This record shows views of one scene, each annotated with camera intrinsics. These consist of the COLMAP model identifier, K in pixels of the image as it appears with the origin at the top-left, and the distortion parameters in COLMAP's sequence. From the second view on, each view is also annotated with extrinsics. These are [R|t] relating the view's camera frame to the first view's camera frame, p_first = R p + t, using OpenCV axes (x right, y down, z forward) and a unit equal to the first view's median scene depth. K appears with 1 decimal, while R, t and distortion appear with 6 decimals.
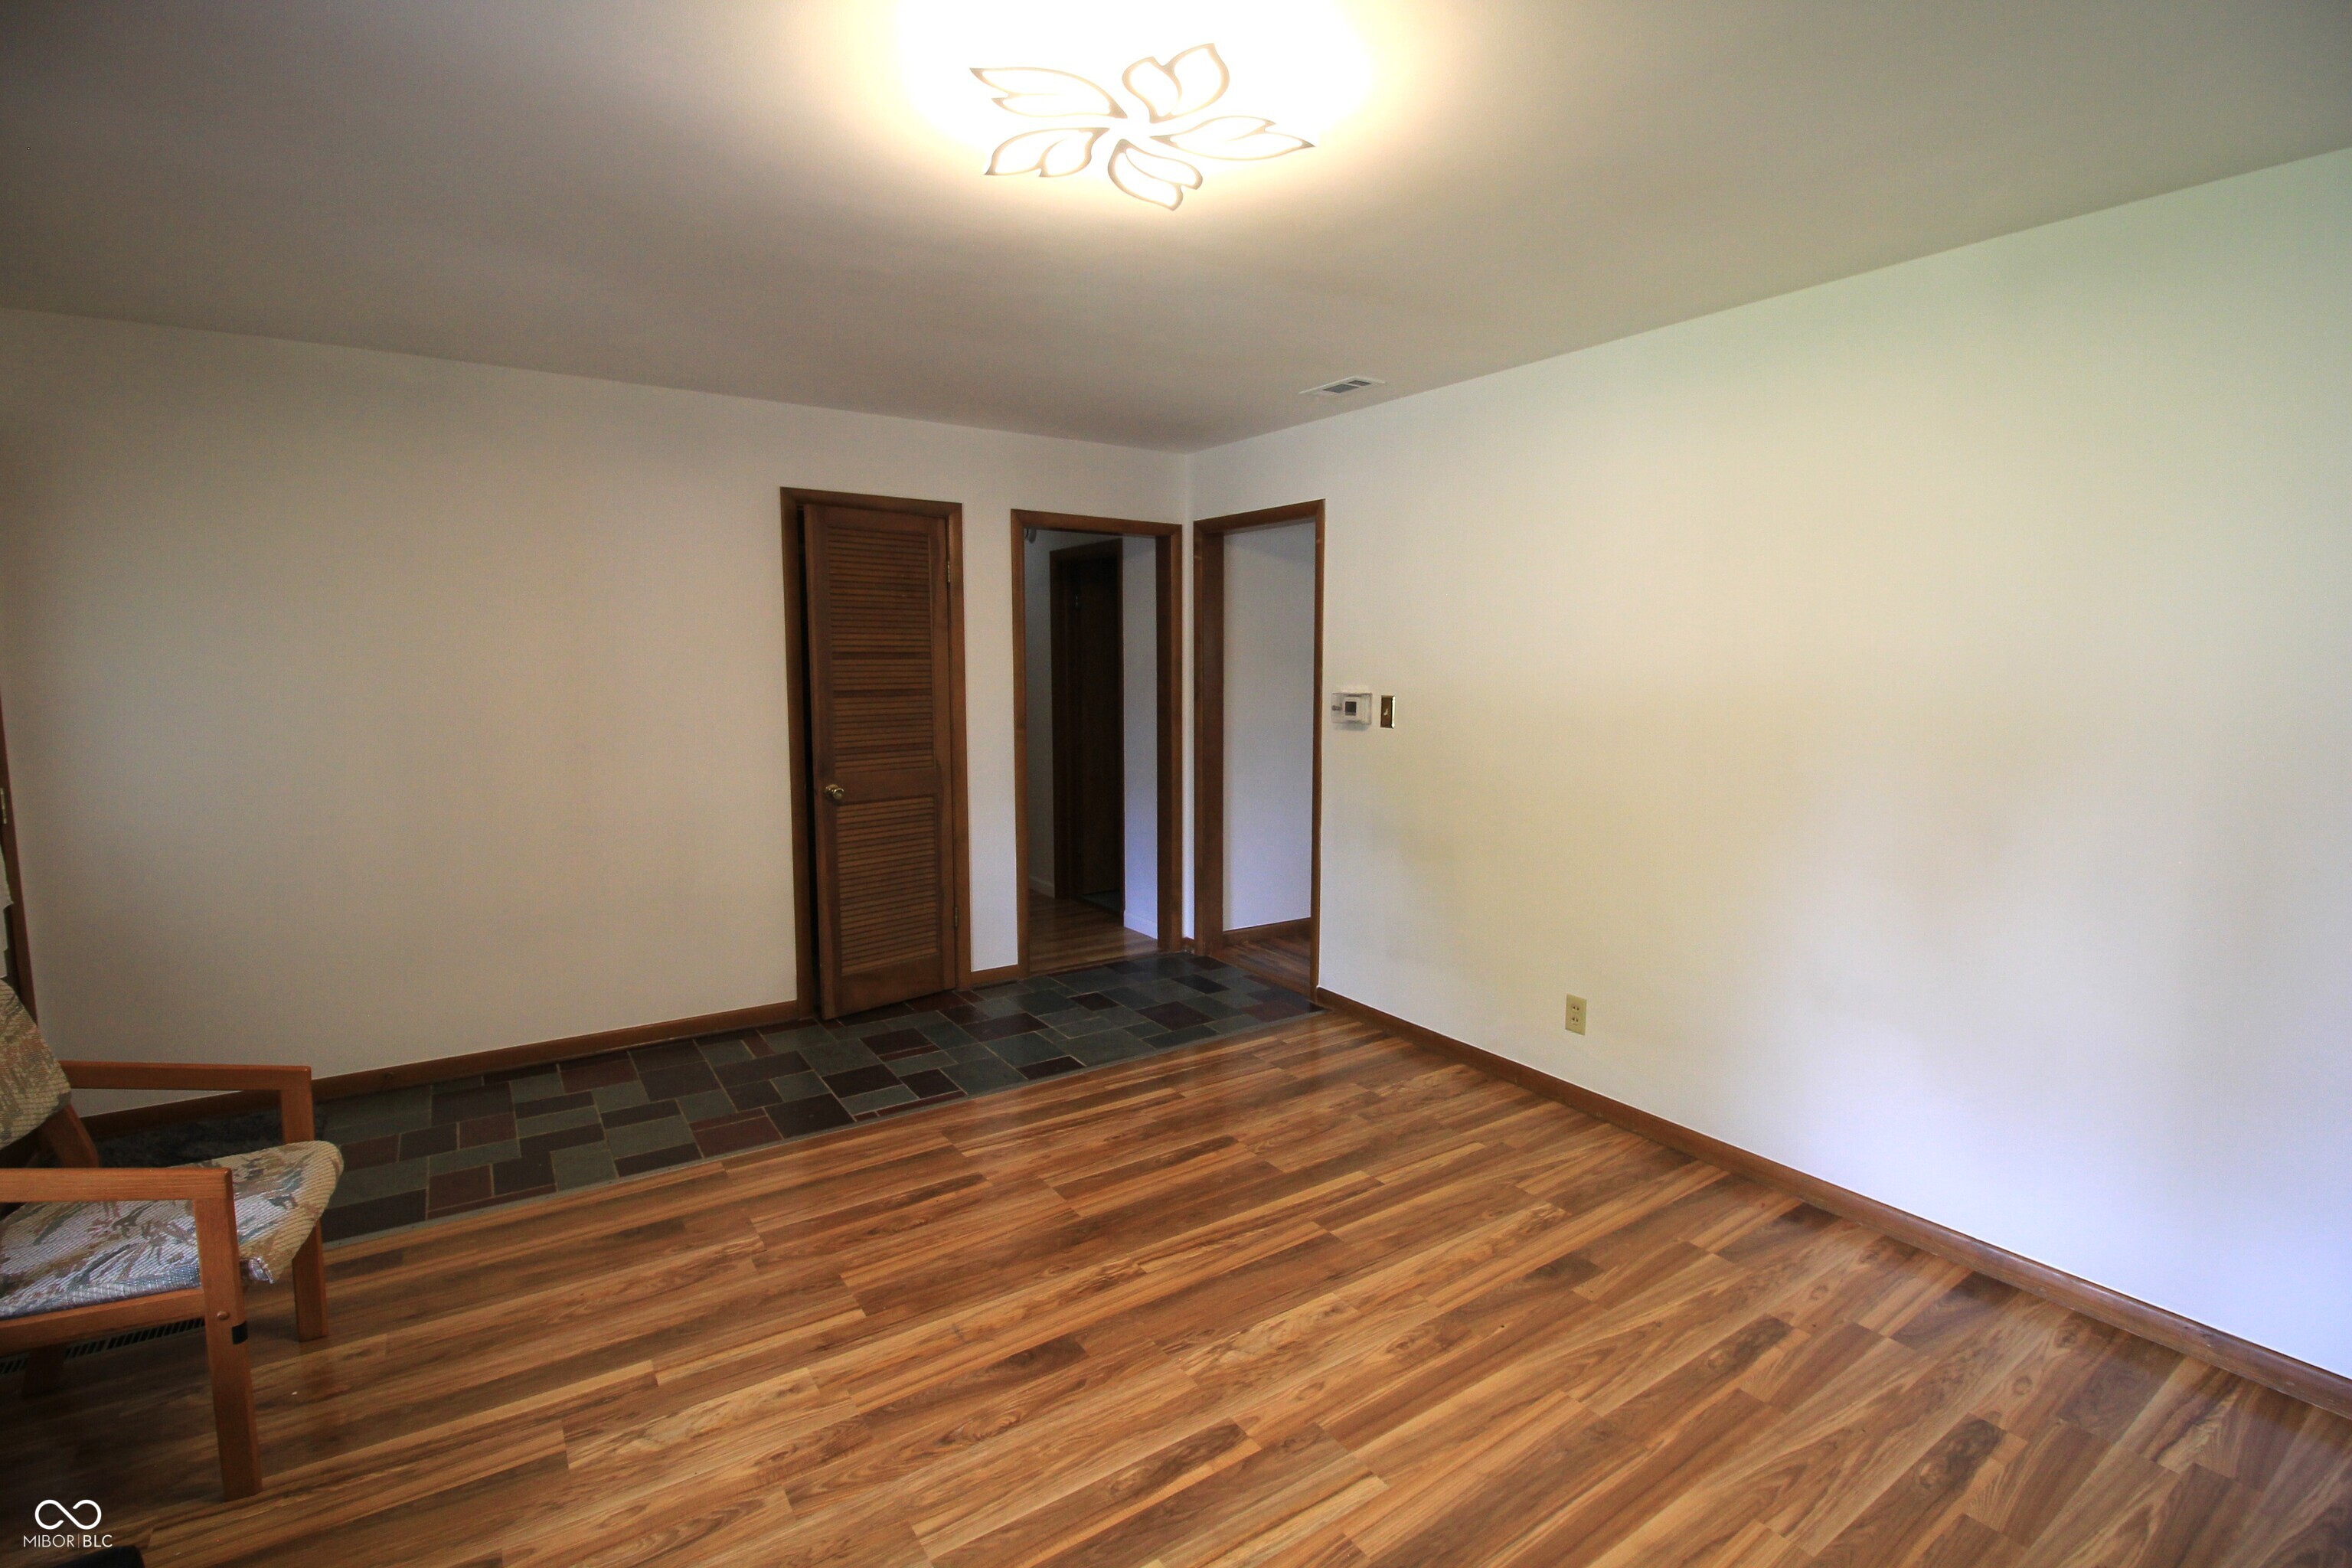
lens RADIAL K [[1088.5, 0, 1197.5], [0, 1088.5, 774.3], [0, 0, 1]] dist [0.002385, -0.015283]
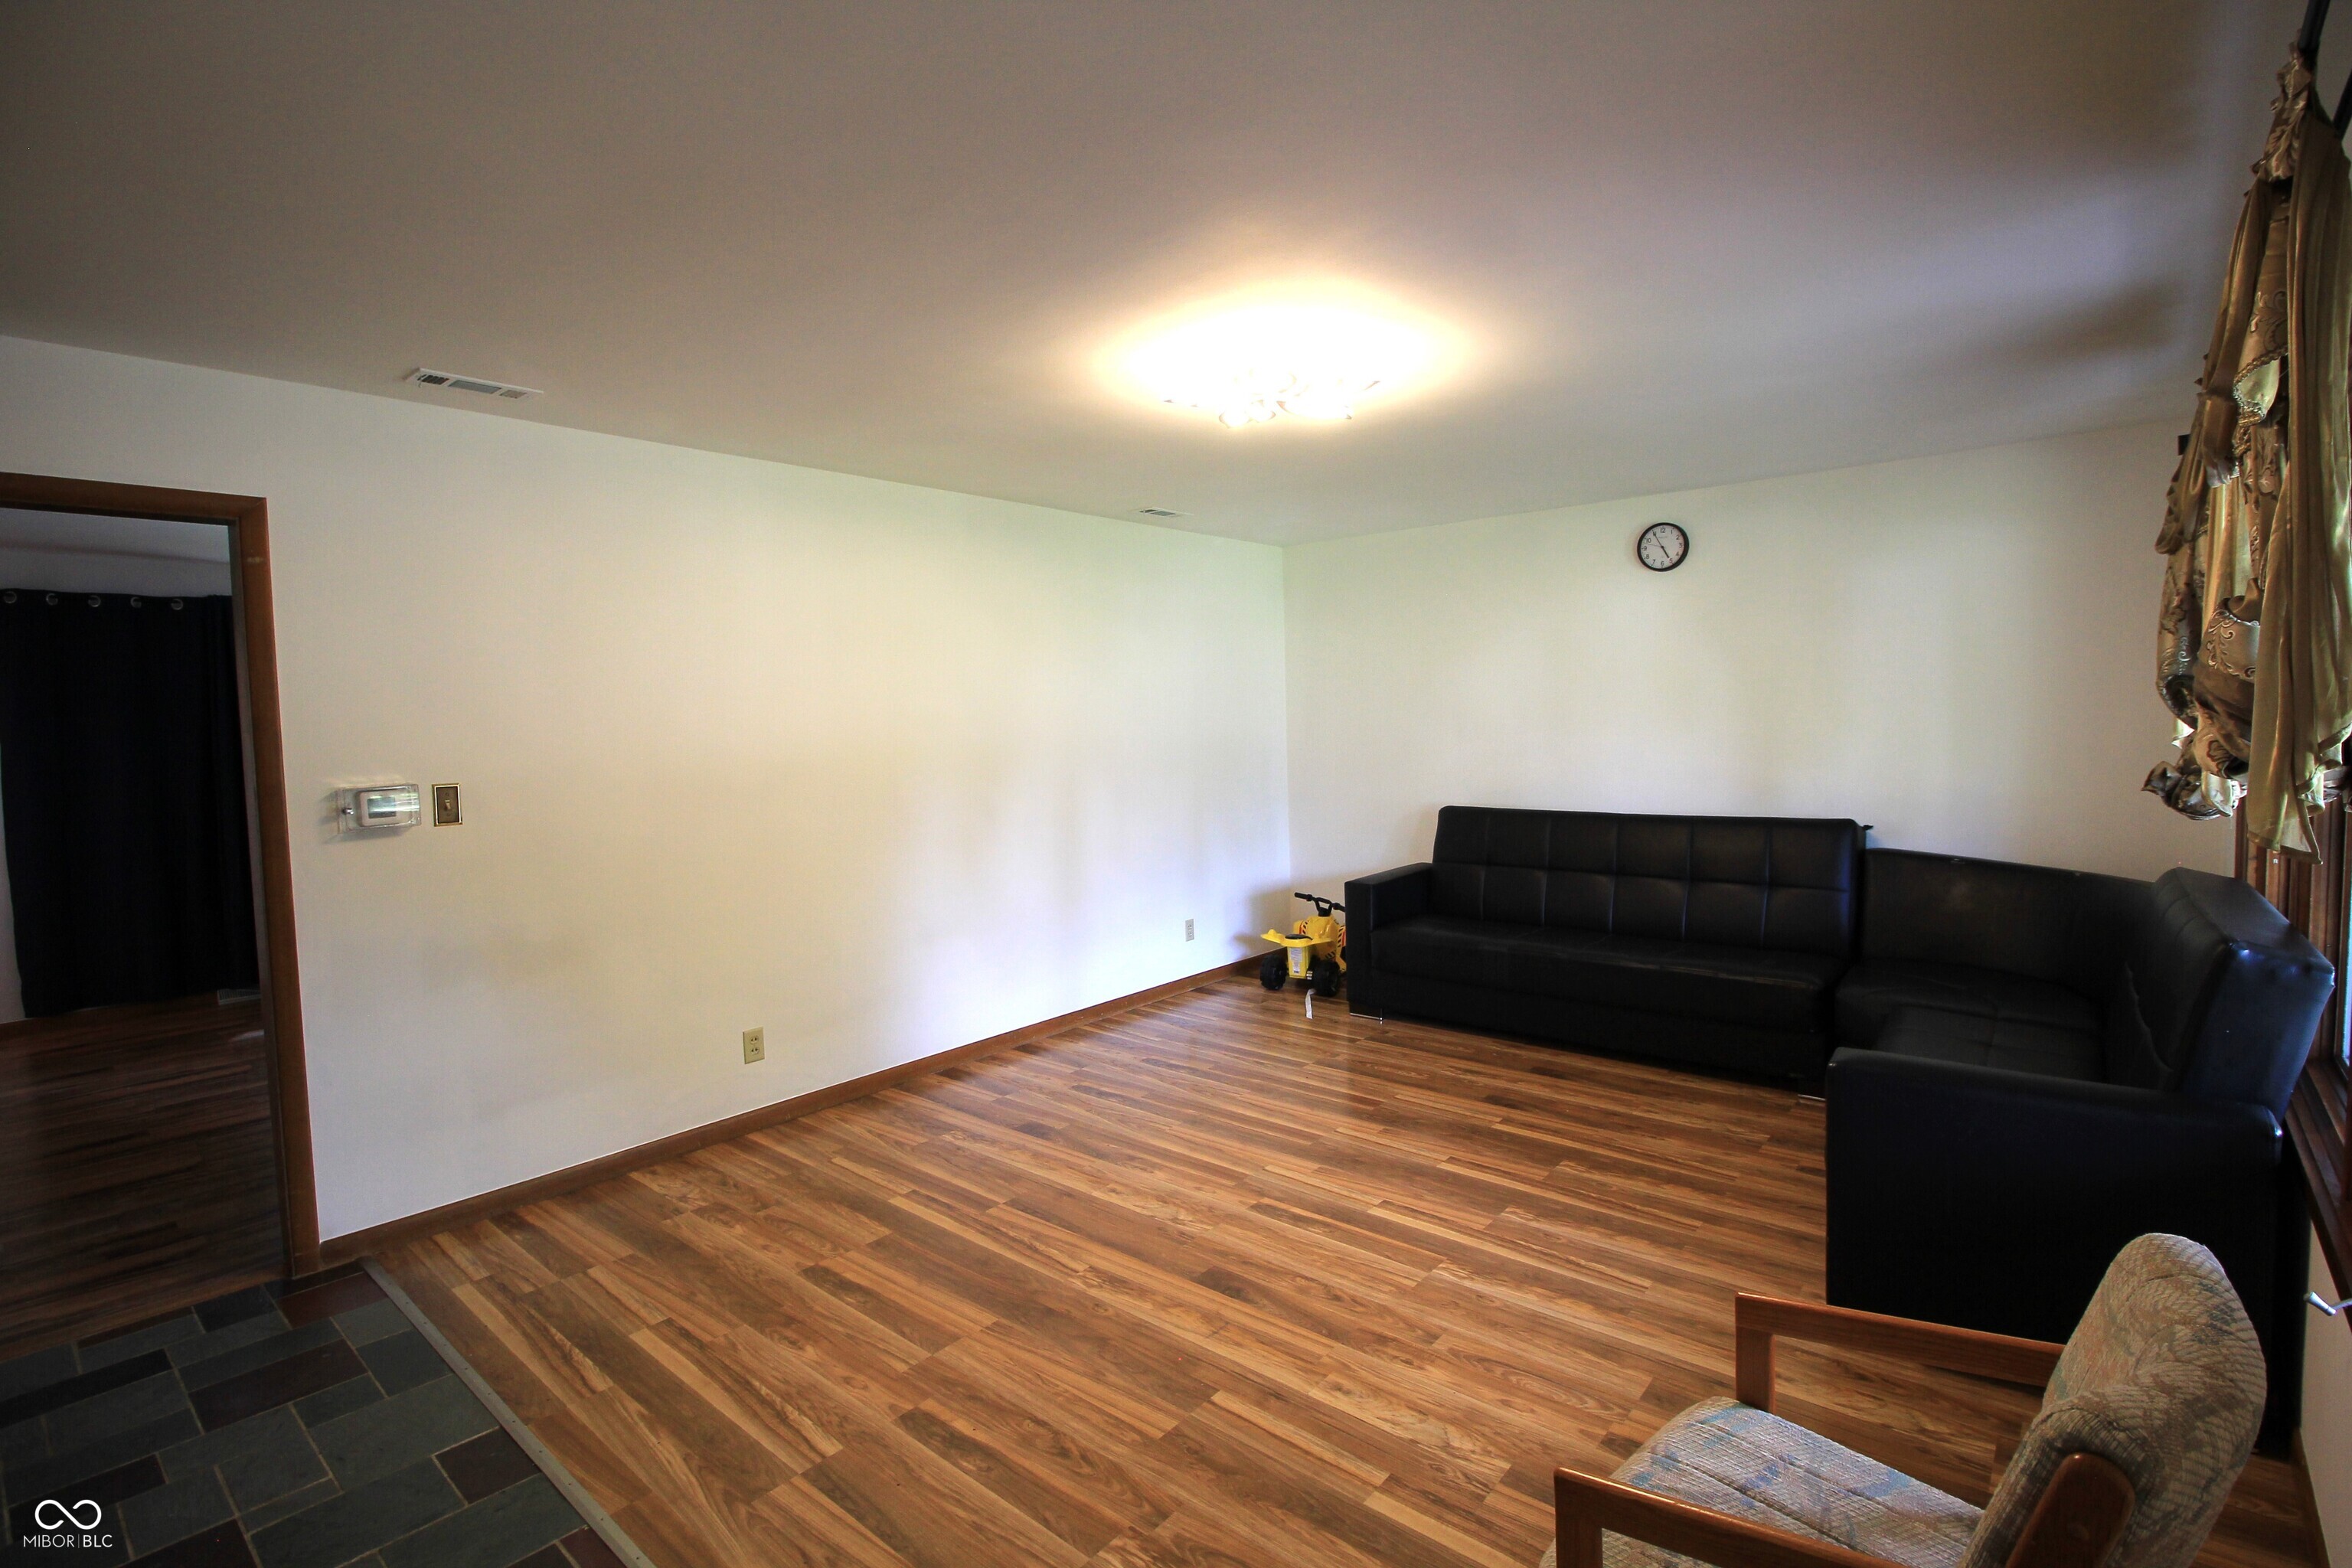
lens RADIAL K [[1088.5, 0, 1197.5], [0, 1088.5, 774.3], [0, 0, 1]] dist [0.002385, -0.015283]
pose [[-0.271762, -0.051491, 0.960986, -1.132134], [0.128117, 0.987744, 0.089155, -0.127989], [-0.953798, 0.147347, -0.261834, 1.118751]]
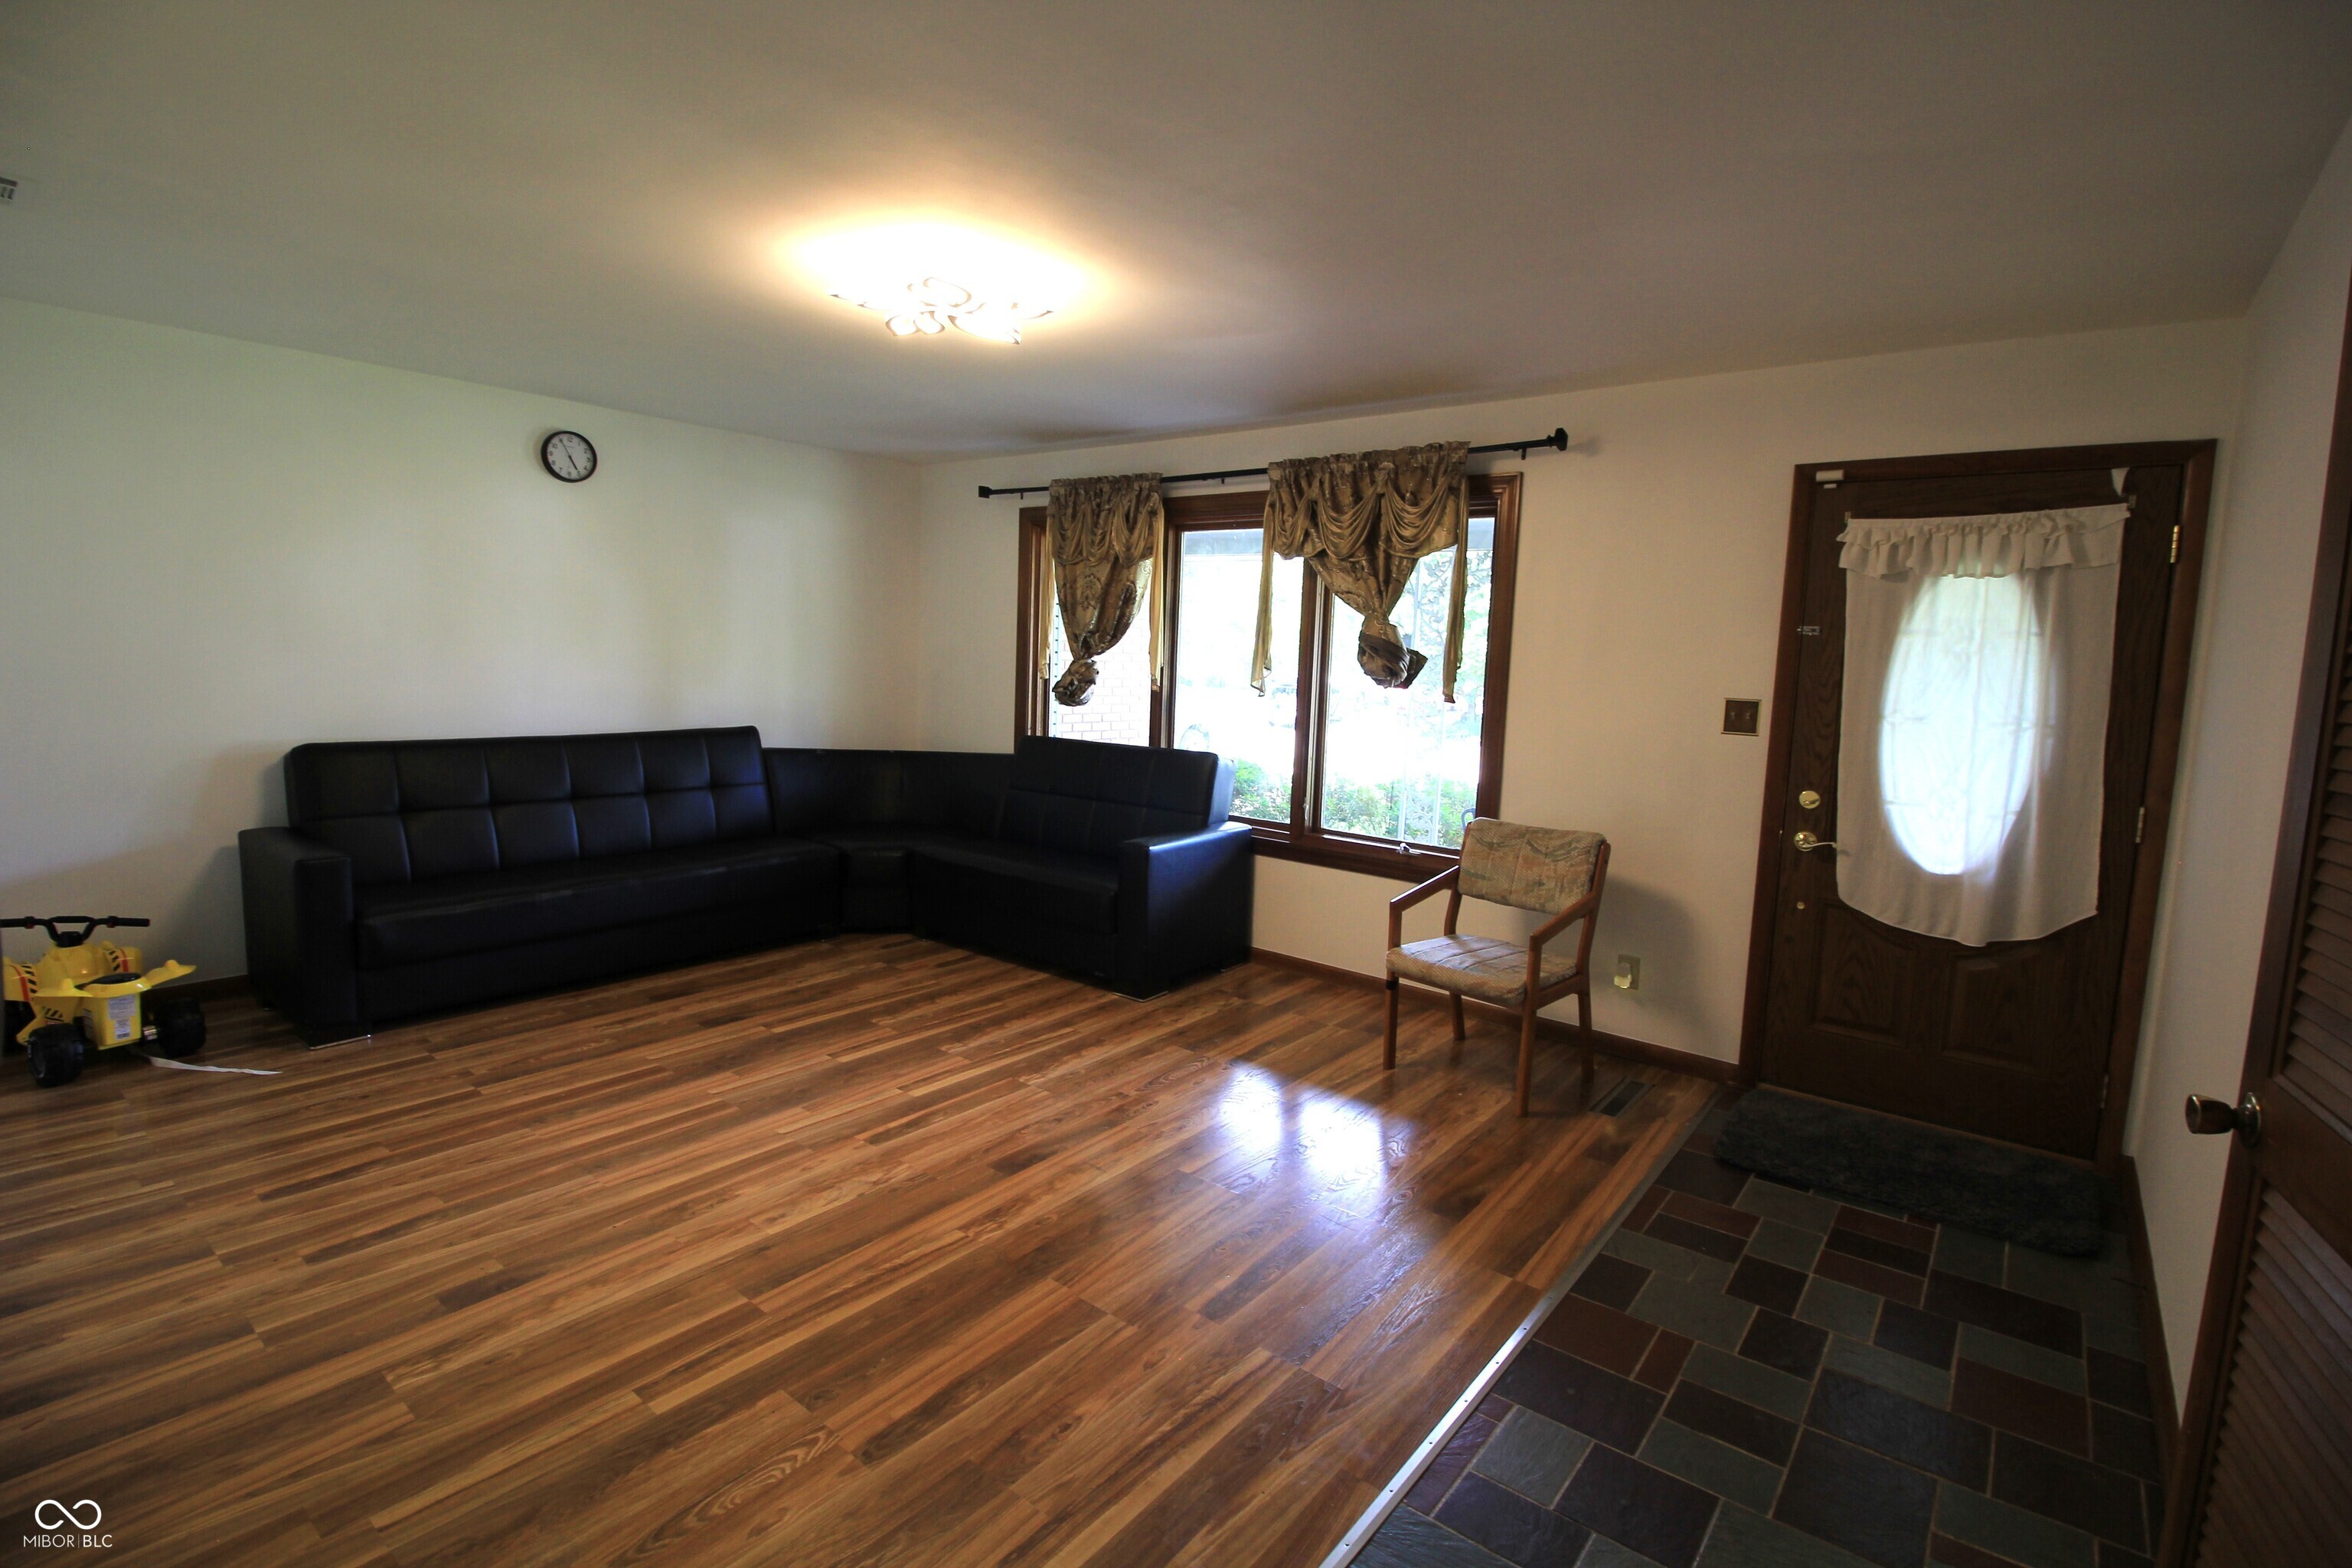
lens RADIAL K [[1088.5, 0, 1197.5], [0, 1088.5, 774.3], [0, 0, 1]] dist [0.002385, -0.015283]
pose [[-0.953147, -0.004600, -0.302471, 0.050205], [-0.073043, 0.973799, 0.215362, -0.198225], [0.293555, 0.227365, -0.928510, 1.931326]]
